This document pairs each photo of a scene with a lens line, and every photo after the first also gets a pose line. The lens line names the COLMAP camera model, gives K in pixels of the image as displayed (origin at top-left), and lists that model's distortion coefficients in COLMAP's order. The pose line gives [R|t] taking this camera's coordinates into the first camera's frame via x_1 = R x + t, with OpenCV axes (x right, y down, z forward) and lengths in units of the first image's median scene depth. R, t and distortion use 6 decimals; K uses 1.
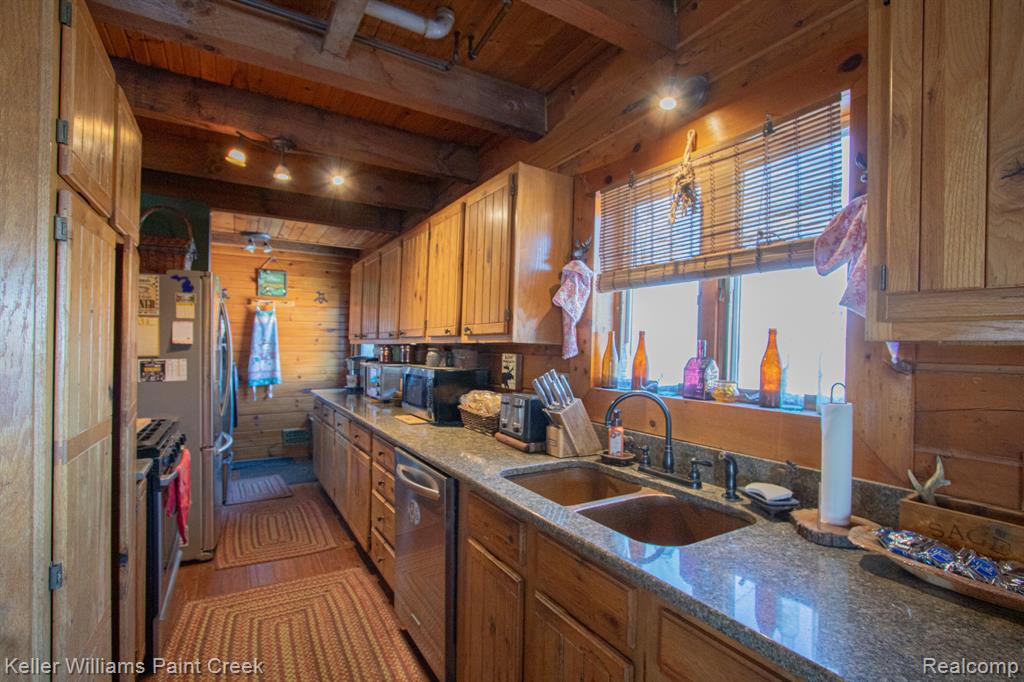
lens RADIAL K [[476.2, 0, 515.7], [0, 476.2, 349.8], [0, 0, 1]] dist [-0.012518, -0.000301]
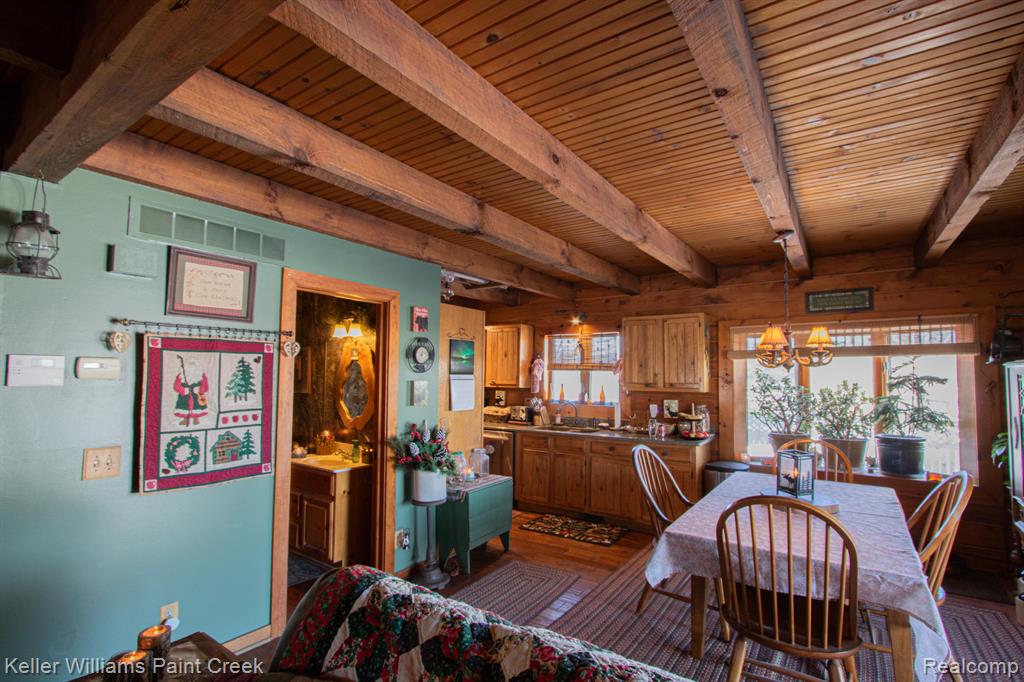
lens RADIAL K [[476.2, 0, 517.4], [0, 476.2, 346.5], [0, 0, 1]] dist [-0.012518, -0.000301]
pose [[0.910861, 0.029170, 0.411681, -1.471047], [-0.001214, 0.997684, -0.068006, -0.081707], [-0.412711, 0.061444, 0.908787, -1.962267]]
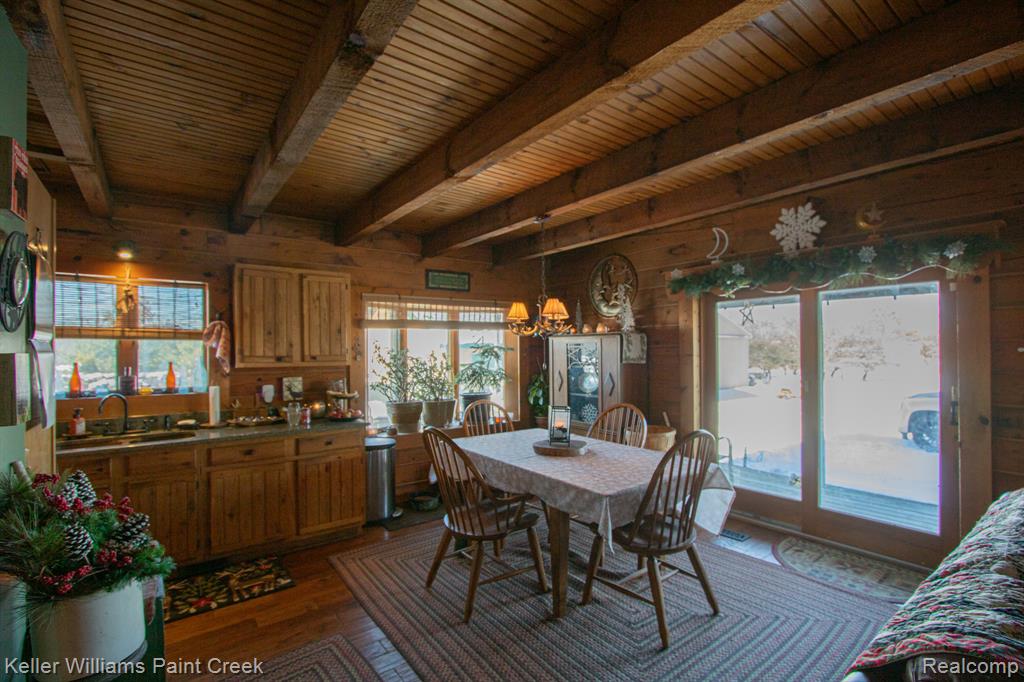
lens RADIAL K [[476.2, 0, 519.5], [0, 476.2, 342.0], [0, 0, 1]] dist [-0.012518, -0.000301]
pose [[-0.112514, 0.014070, 0.993550, -1.843576], [0.016377, 0.999790, -0.012304, -0.078352], [-0.993515, 0.014887, -0.112721, -0.467961]]
